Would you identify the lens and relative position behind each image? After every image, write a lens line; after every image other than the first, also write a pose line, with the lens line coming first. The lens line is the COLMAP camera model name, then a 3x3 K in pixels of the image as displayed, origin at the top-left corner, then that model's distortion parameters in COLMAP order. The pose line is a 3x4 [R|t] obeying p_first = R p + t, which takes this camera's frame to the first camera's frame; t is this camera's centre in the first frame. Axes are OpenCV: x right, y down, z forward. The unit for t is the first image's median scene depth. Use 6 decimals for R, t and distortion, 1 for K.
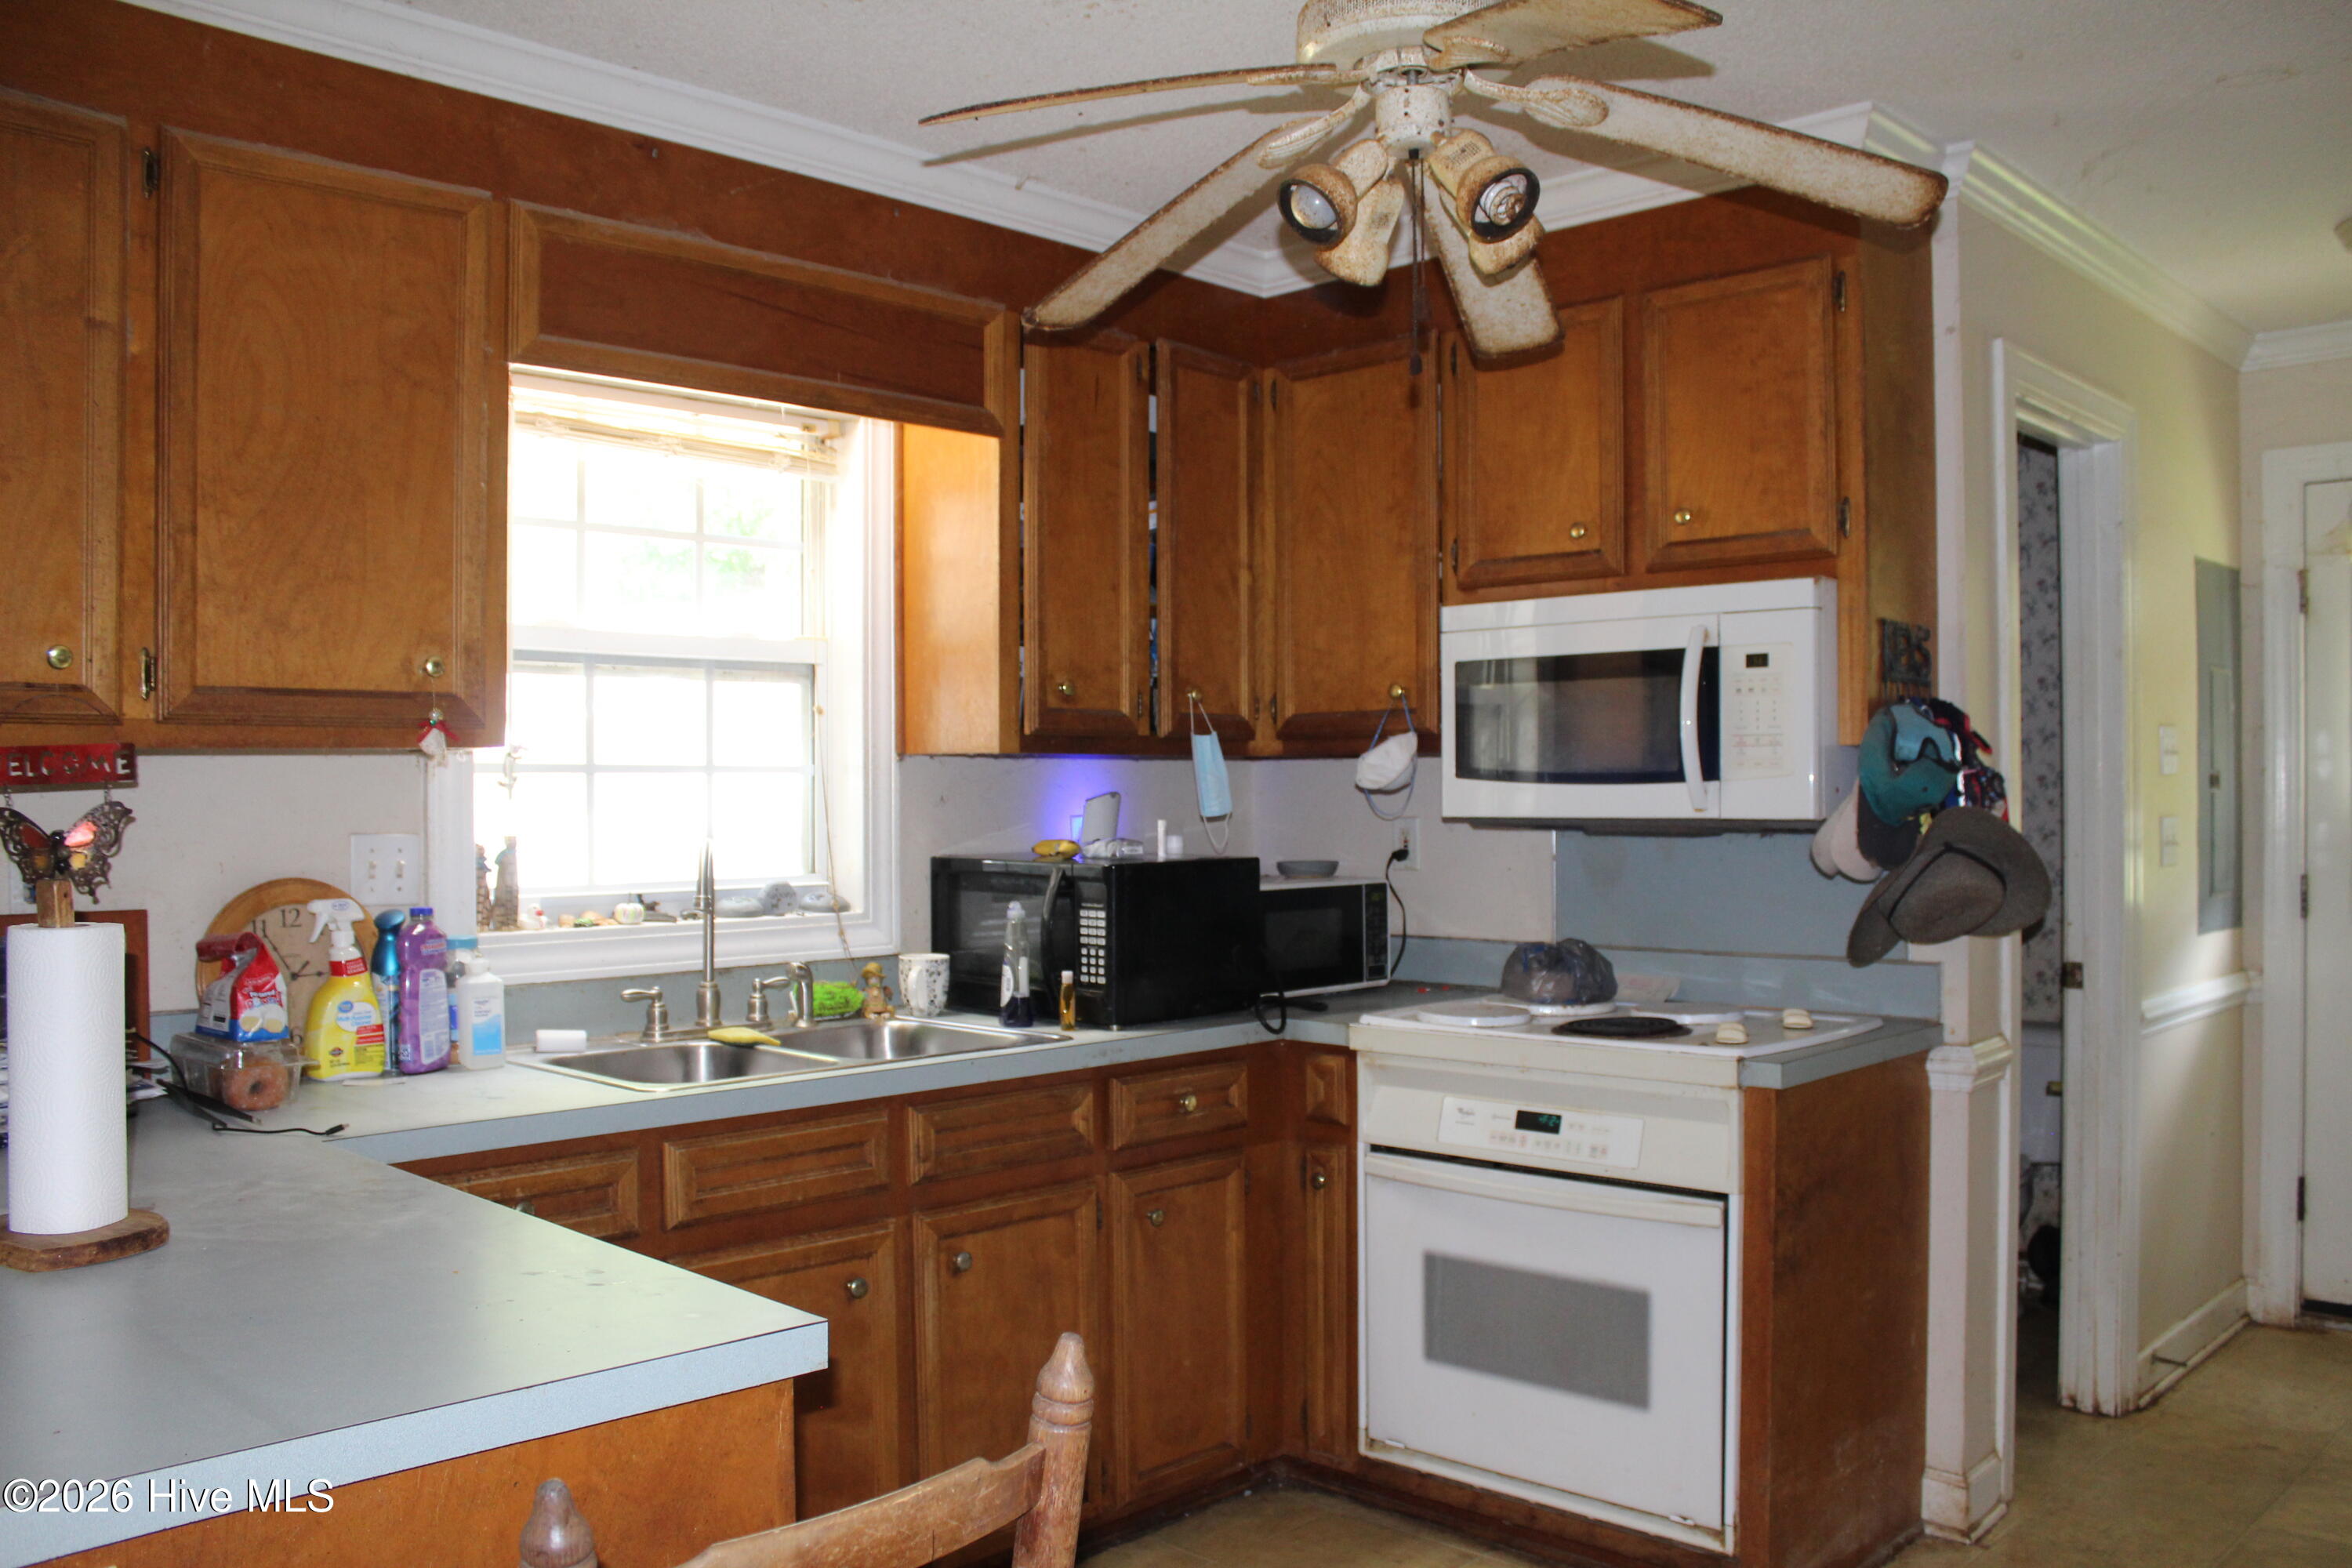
lens RADIAL K [[1932.9, 0, 1175.3], [0, 1932.9, 815.3], [0, 0, 1]] dist [-0.163050, 0.142862]
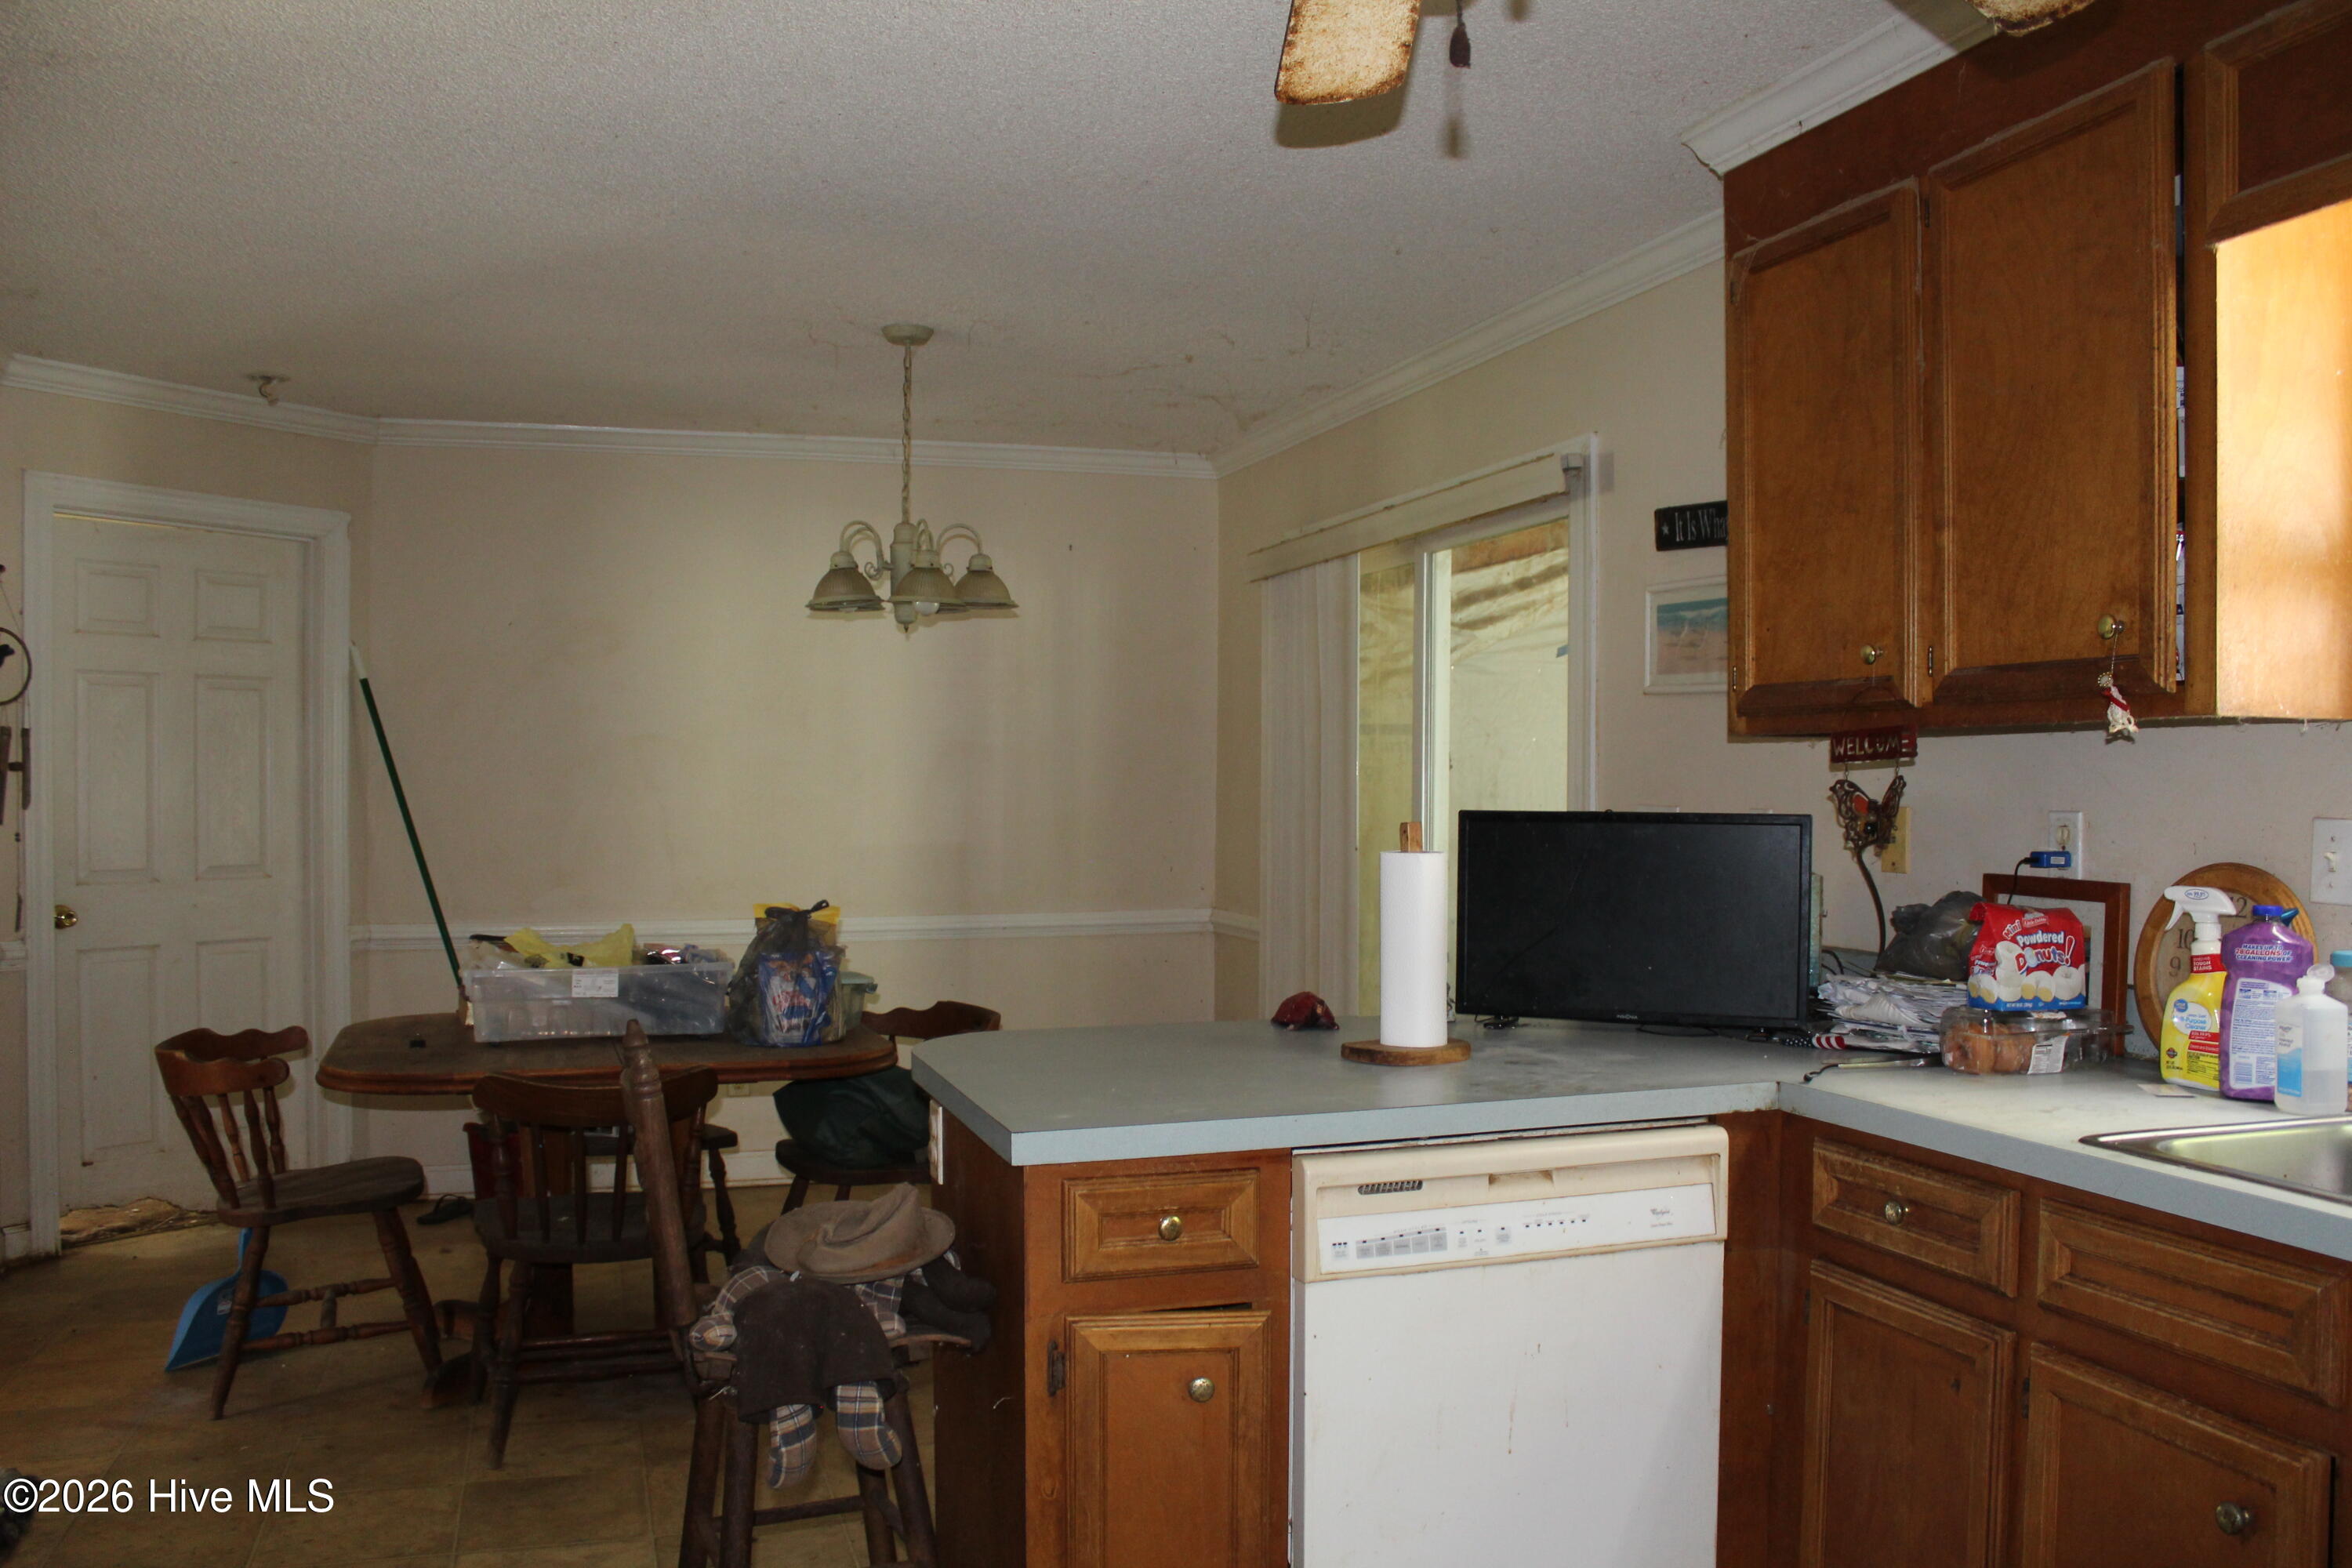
lens RADIAL K [[1932.9, 0, 1175.3], [0, 1932.9, 815.3], [0, 0, 1]] dist [-0.163050, 0.142862]
pose [[-0.468301, 0.021120, -0.883316, 0.588225], [-0.009652, 0.999532, 0.029016, -0.011253], [0.883516, 0.022114, -0.467878, 1.011546]]
